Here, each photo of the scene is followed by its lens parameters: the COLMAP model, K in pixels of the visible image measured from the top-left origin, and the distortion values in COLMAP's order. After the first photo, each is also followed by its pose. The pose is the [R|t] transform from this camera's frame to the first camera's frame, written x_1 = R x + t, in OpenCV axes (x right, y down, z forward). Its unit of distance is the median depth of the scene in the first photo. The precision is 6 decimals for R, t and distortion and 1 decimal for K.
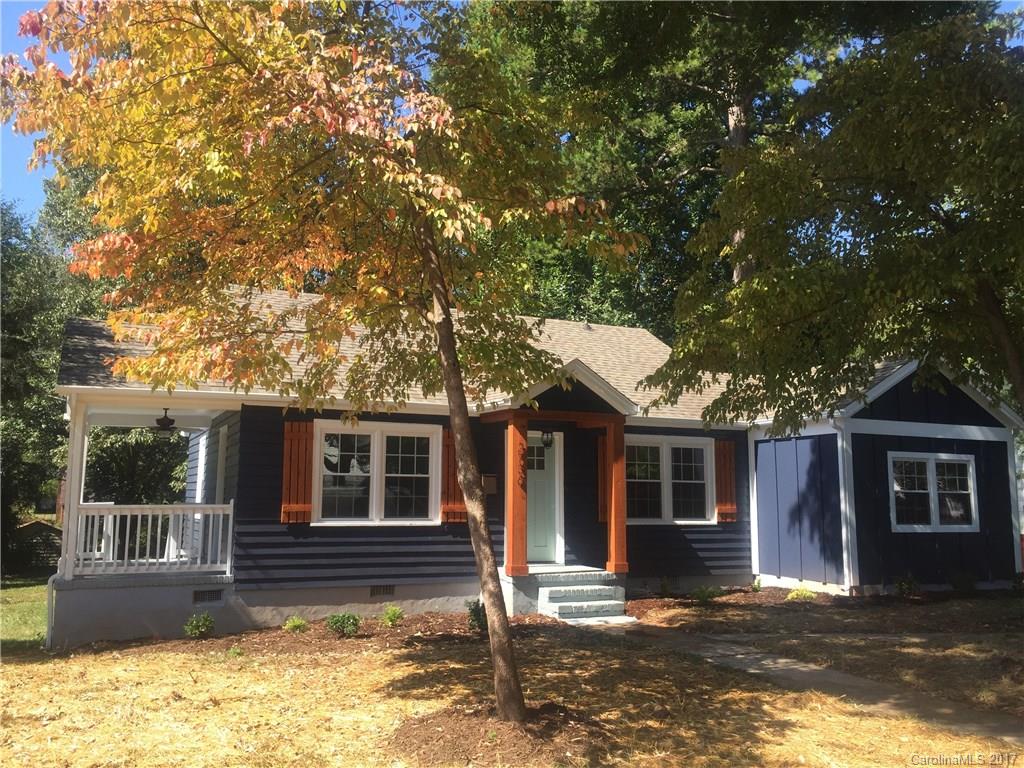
lens RADIAL K [[865.5, 0, 487.3], [0, 865.5, 383.5], [0, 0, 1]] dist [0.063490, -0.083710]
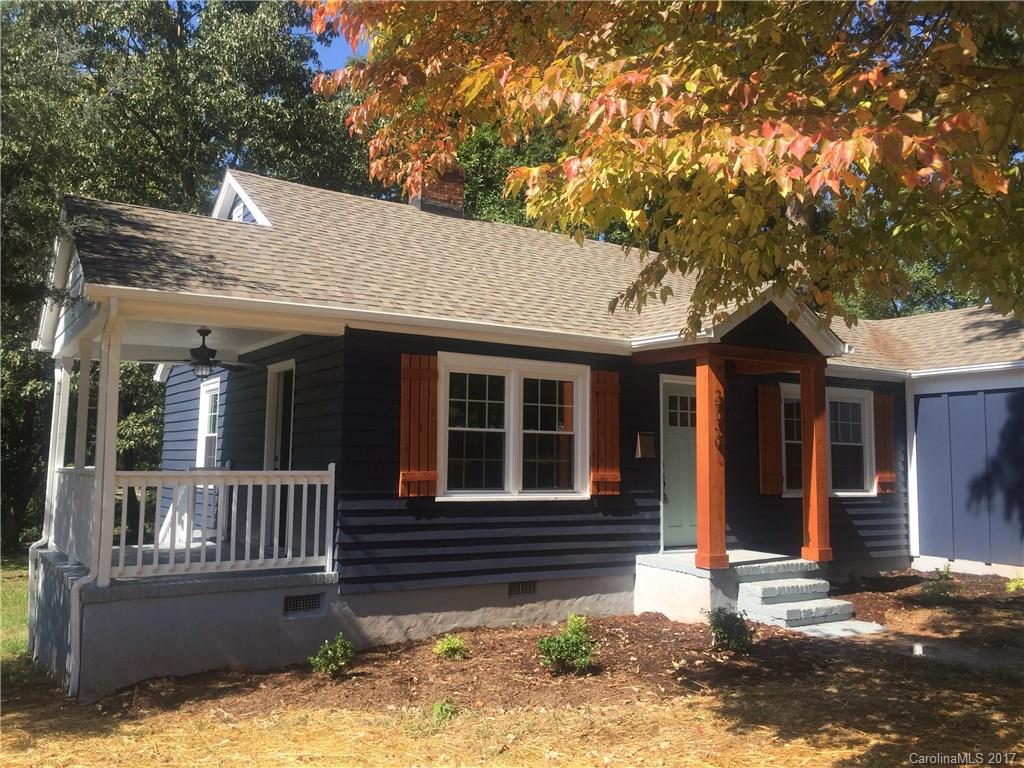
lens RADIAL K [[865.5, 0, 482.1], [0, 865.5, 385.0], [0, 0, 1]] dist [0.063490, -0.083710]
pose [[0.990516, 0.016930, 0.136349, -0.250788], [-0.022955, 0.998822, 0.042741, 0.035866], [-0.135465, -0.045466, 0.989738, 0.282049]]
